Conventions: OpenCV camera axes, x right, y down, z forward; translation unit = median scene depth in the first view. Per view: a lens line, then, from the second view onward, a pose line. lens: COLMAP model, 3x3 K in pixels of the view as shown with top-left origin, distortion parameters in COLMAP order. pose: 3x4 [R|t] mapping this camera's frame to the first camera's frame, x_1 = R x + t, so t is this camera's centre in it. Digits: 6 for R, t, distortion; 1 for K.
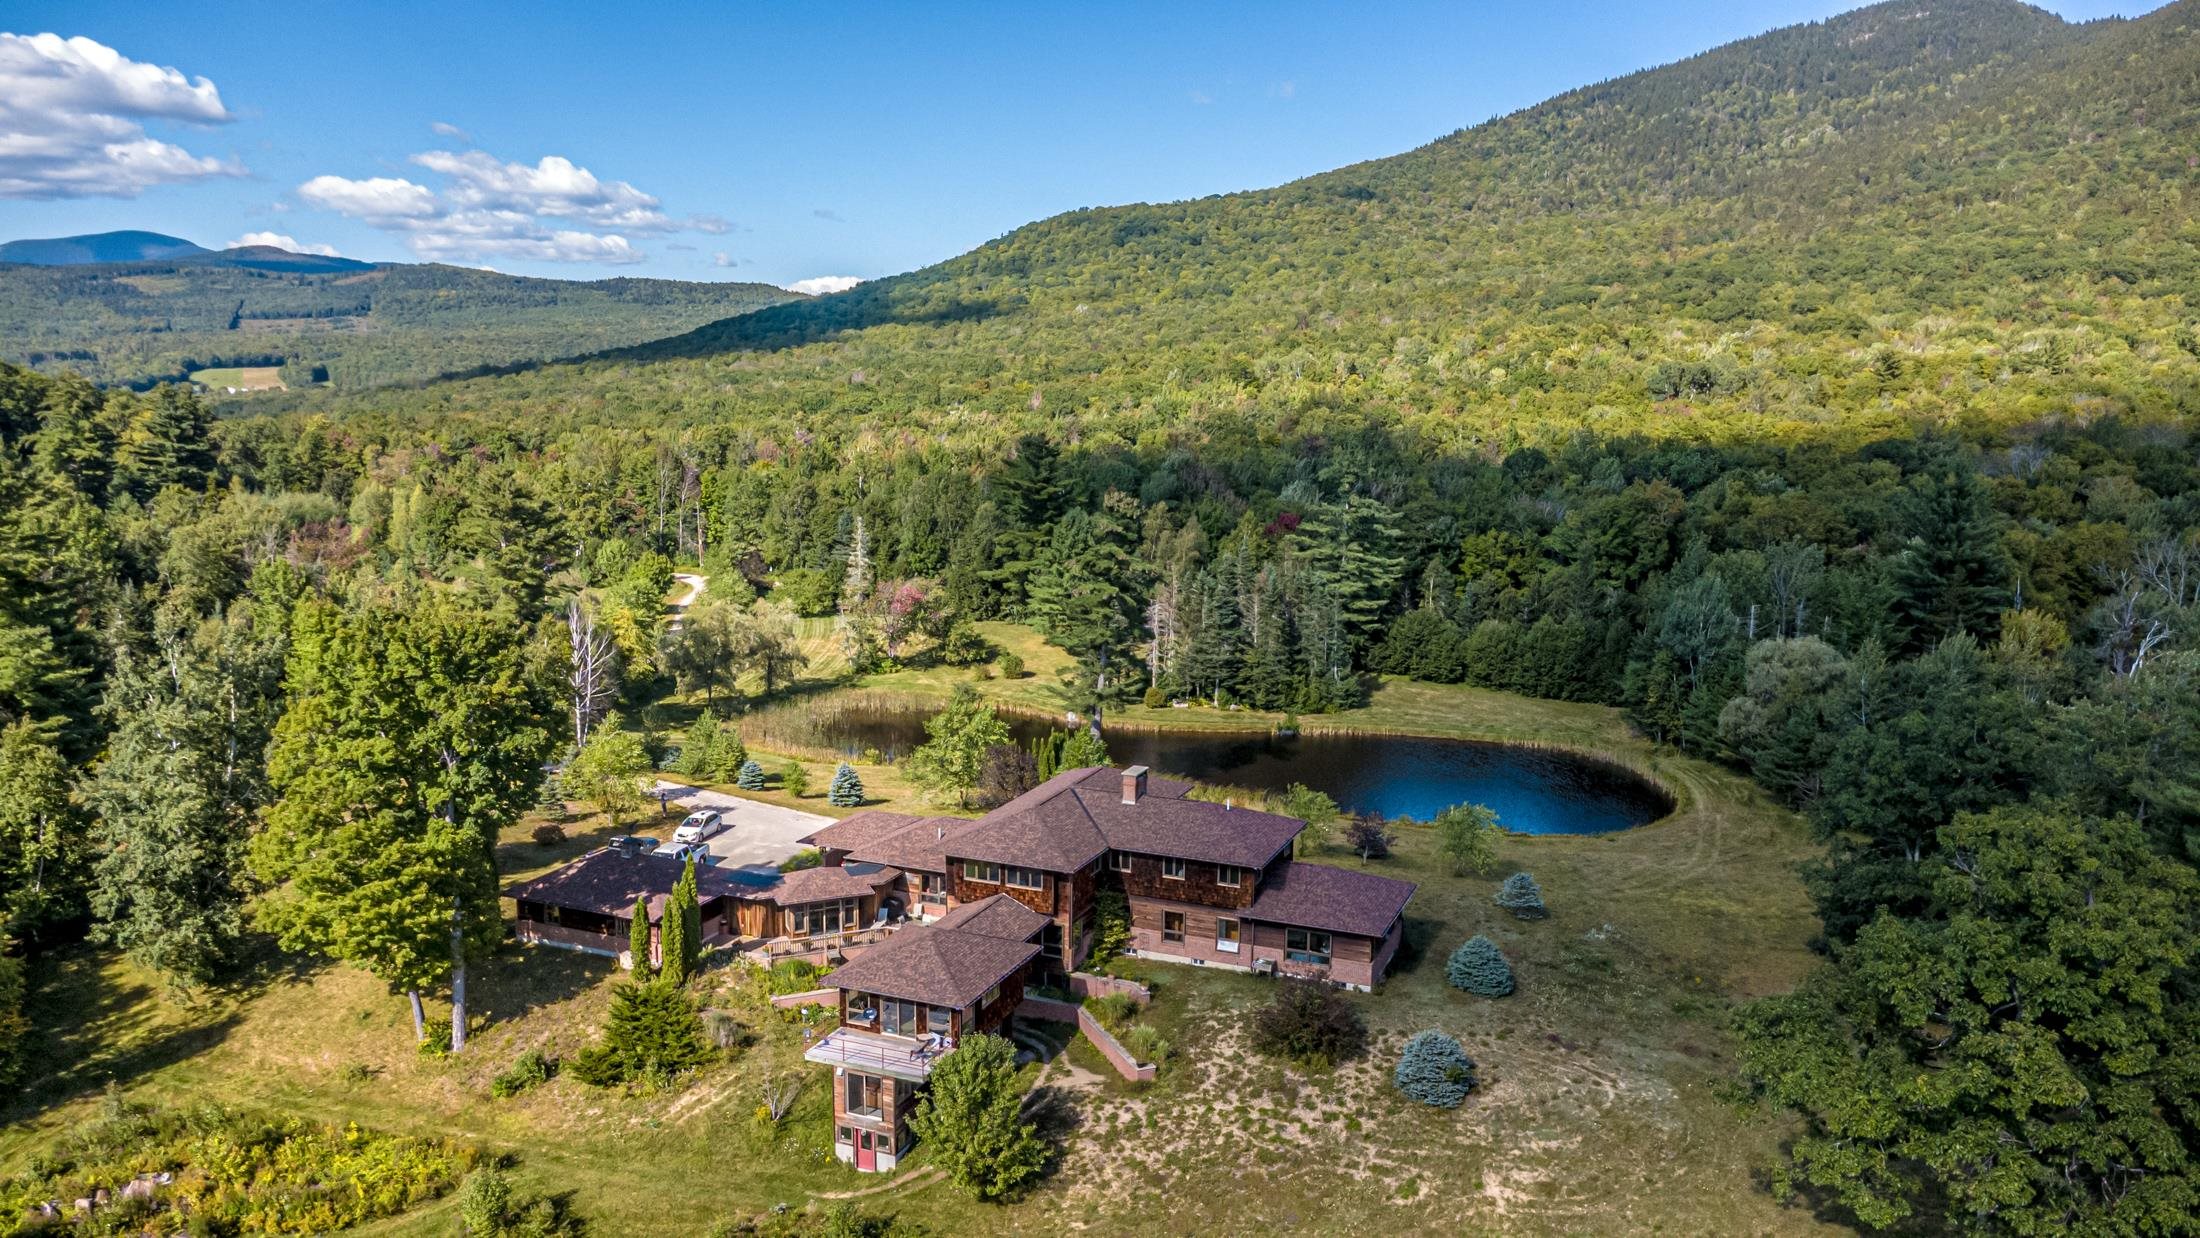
lens RADIAL K [[1553.8, 0, 1087.2], [0, 1553.8, 632.6], [0, 0, 1]] dist [0.026503, -0.036551]
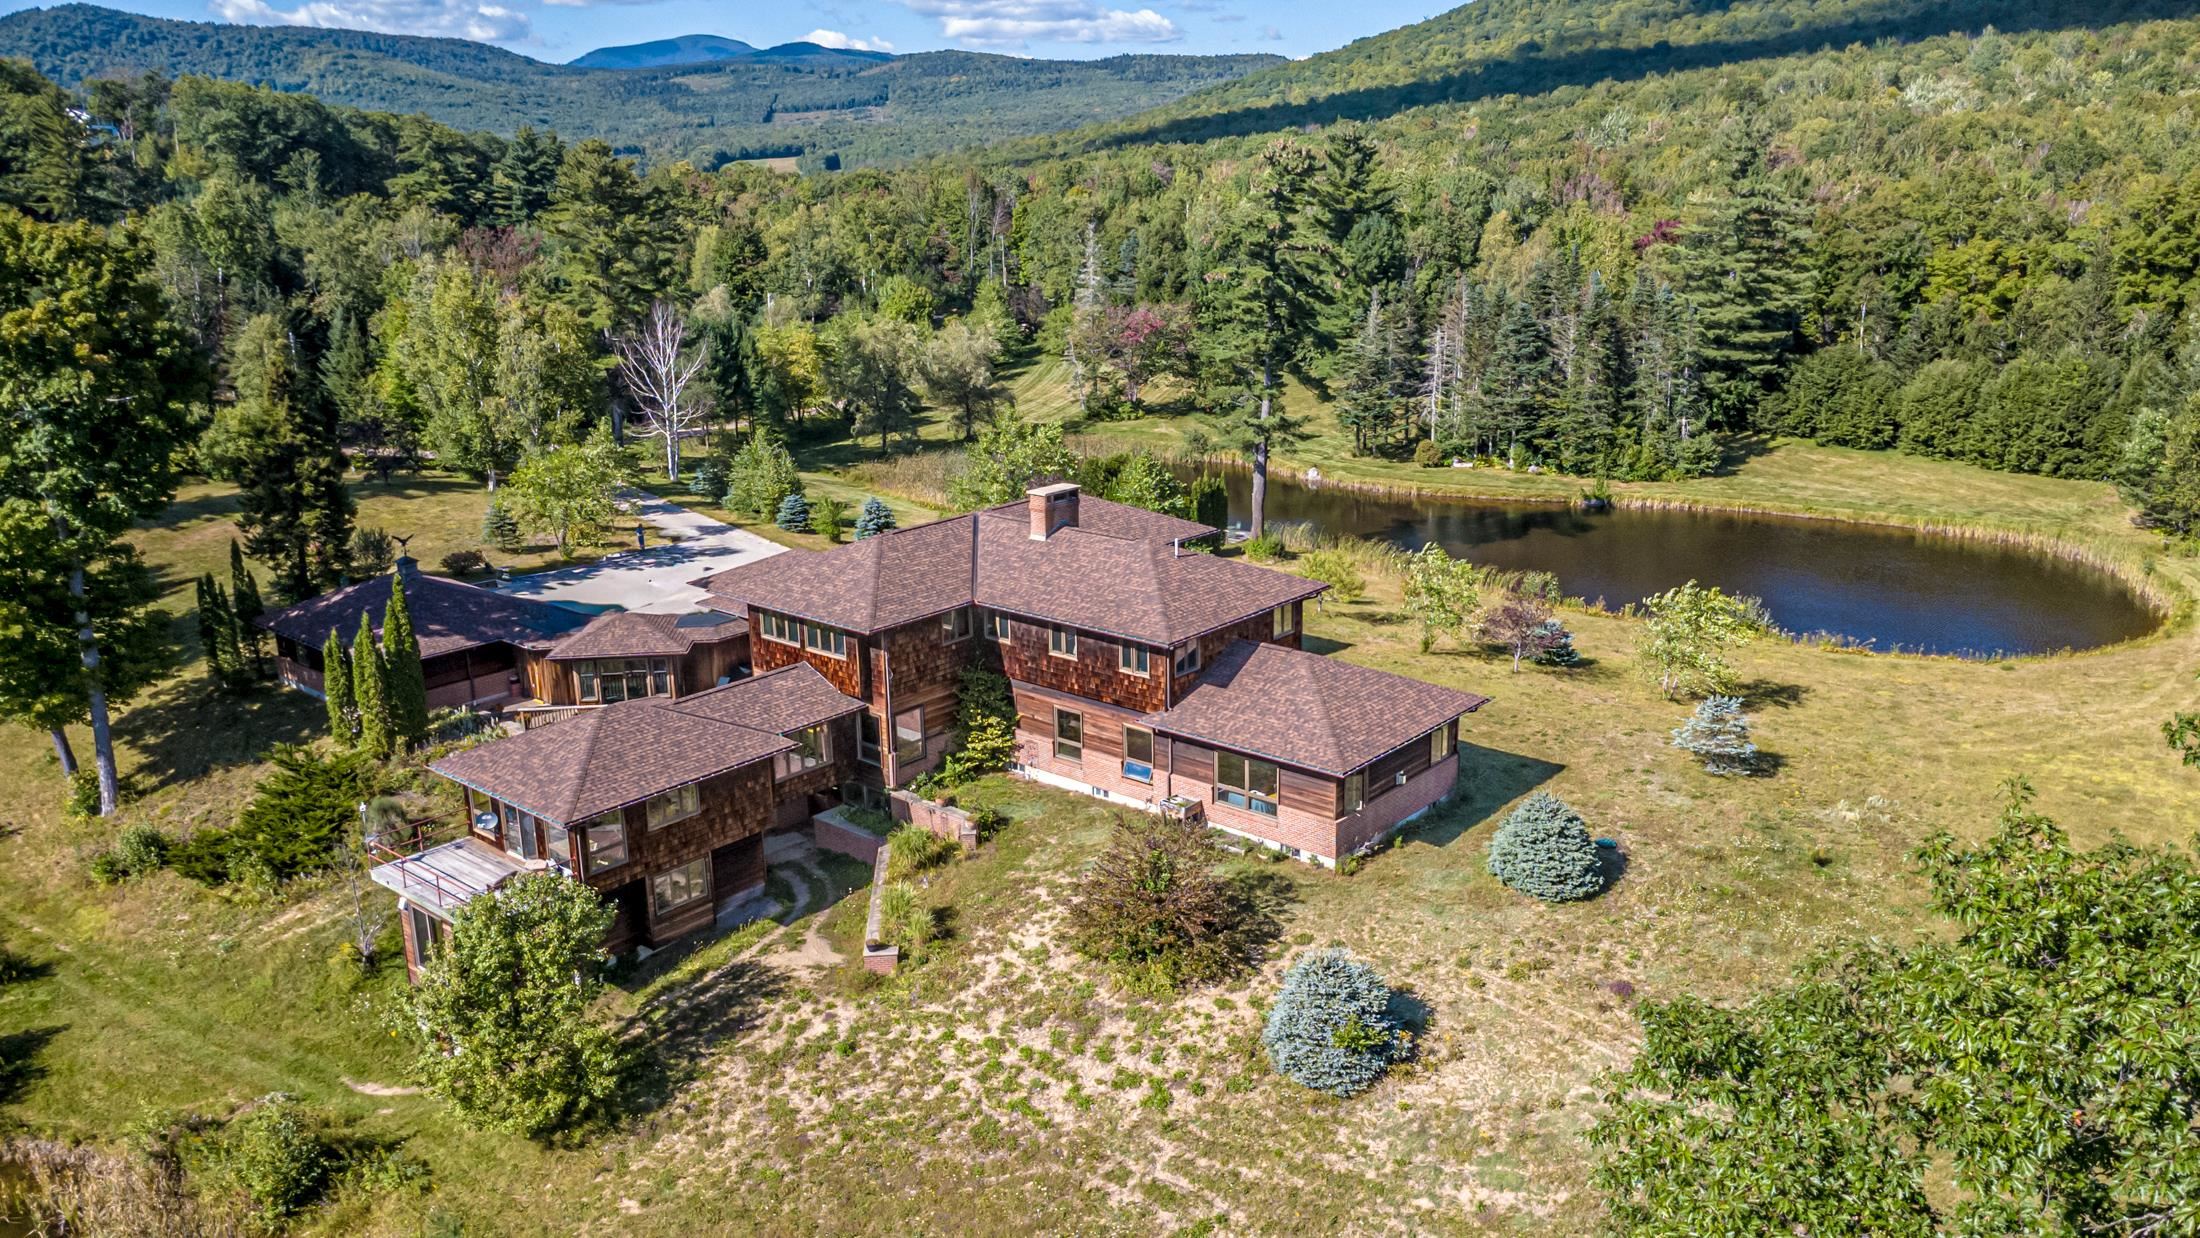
lens RADIAL K [[1613.3, 0, 1100.0], [0, 1613.3, 619.0], [0, 0, 1]] dist [0.016458, -0.011179]
pose [[0.951290, 0.059051, -0.302588, 0.265848], [-0.024441, 0.992841, 0.116917, 0.066859], [0.307326, -0.103826, 0.945923, 0.395438]]
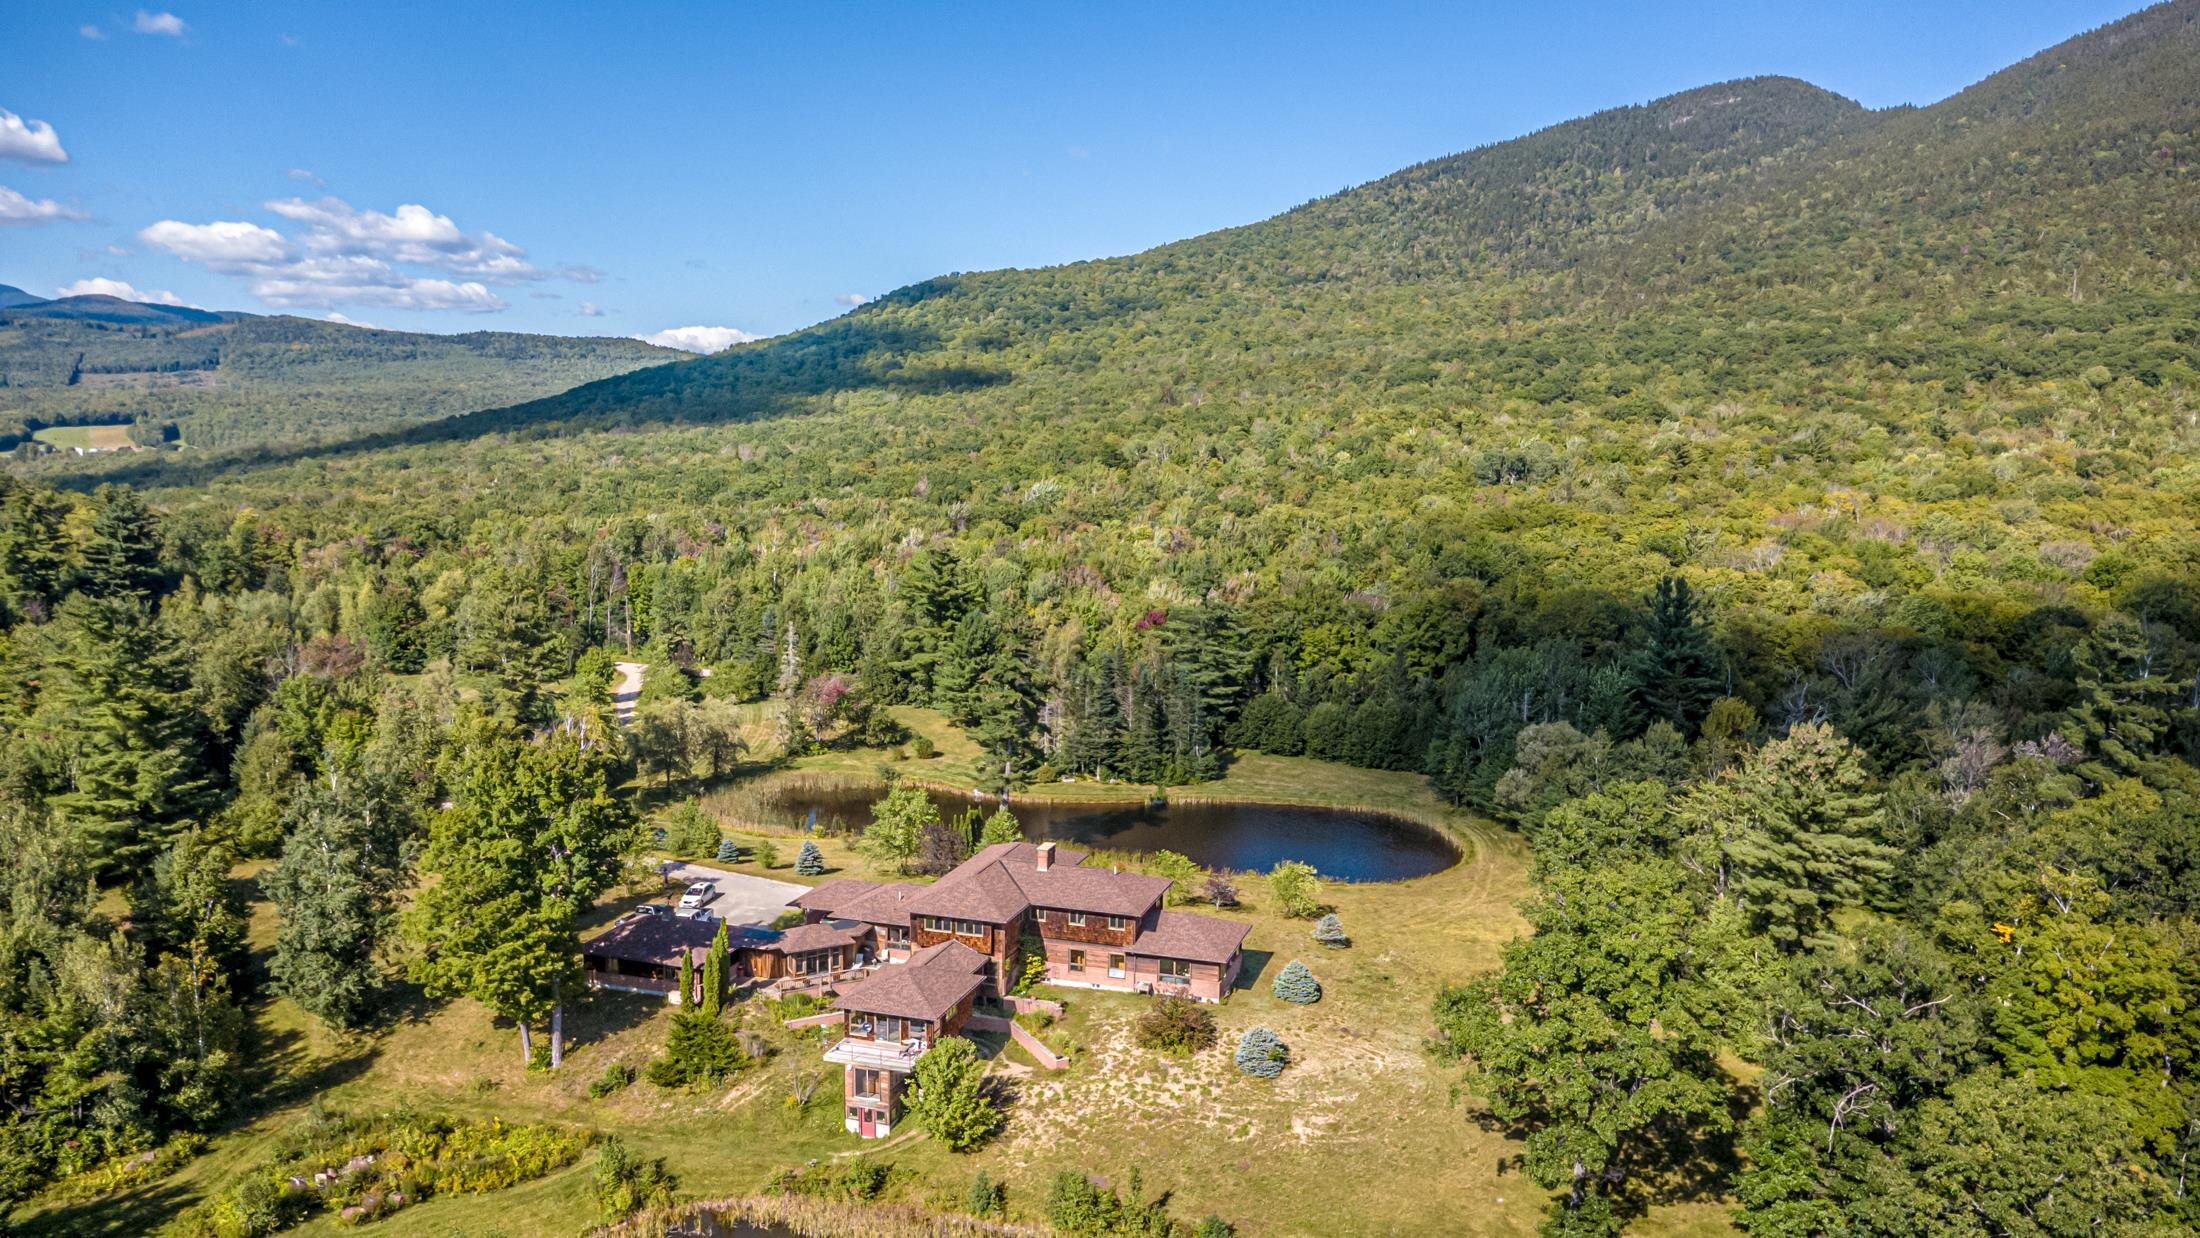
lens RADIAL K [[1561.6, 0, 1087.0], [0, 1561.6, 617.4], [0, 0, 1]] dist [0.022966, -0.033907]
pose [[0.996509, -0.011024, 0.082760, -0.047484], [0.014323, 0.999122, -0.039372, -0.060323], [-0.082253, 0.040420, 0.995791, -0.393482]]
